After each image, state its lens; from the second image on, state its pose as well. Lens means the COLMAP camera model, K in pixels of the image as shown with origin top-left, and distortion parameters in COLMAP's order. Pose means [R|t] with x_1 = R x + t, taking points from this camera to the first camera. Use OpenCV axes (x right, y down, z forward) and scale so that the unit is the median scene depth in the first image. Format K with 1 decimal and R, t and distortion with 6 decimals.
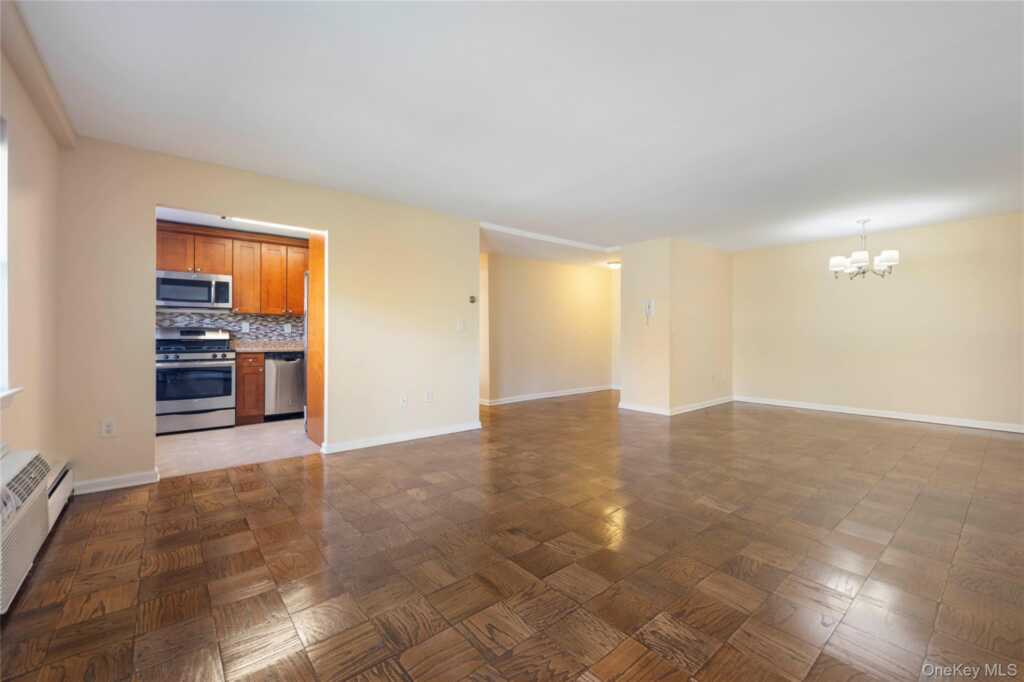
lens RADIAL K [[417.6, 0, 507.5], [0, 417.6, 334.8], [0, 0, 1]] dist [-0.001534, -0.000091]
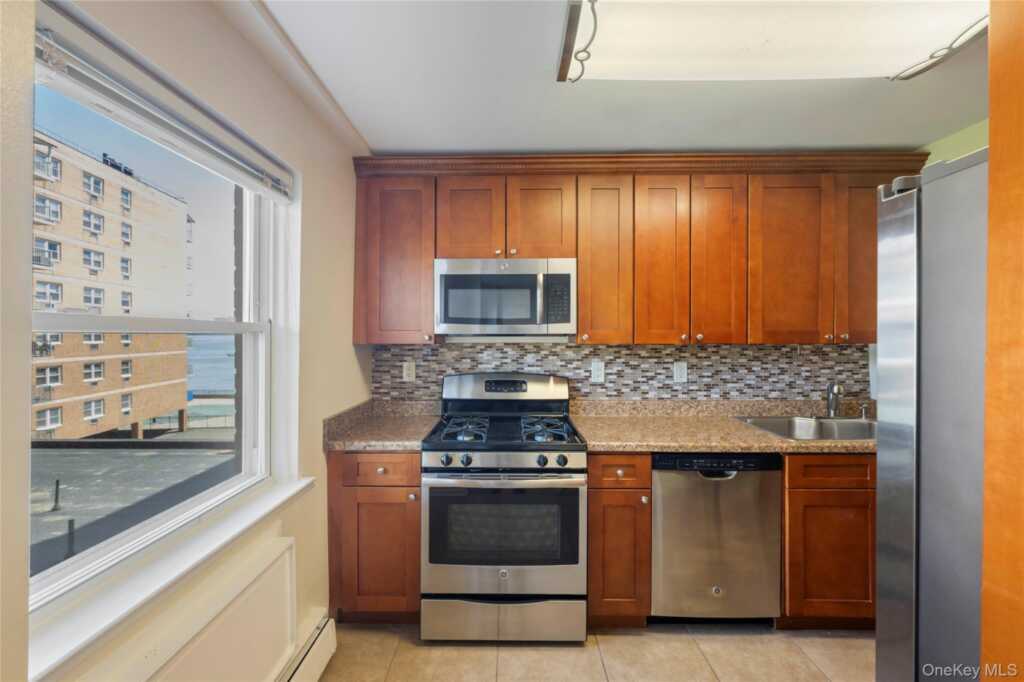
lens RADIAL K [[417.6, 0, 507.5], [0, 417.6, 334.8], [0, 0, 1]] dist [-0.001534, -0.000091]
pose [[0.767170, -0.000545, -0.641443, -0.440285], [0.001665, 0.999998, 0.001142, -0.064000], [0.641441, -0.001945, 0.767170, 0.627740]]
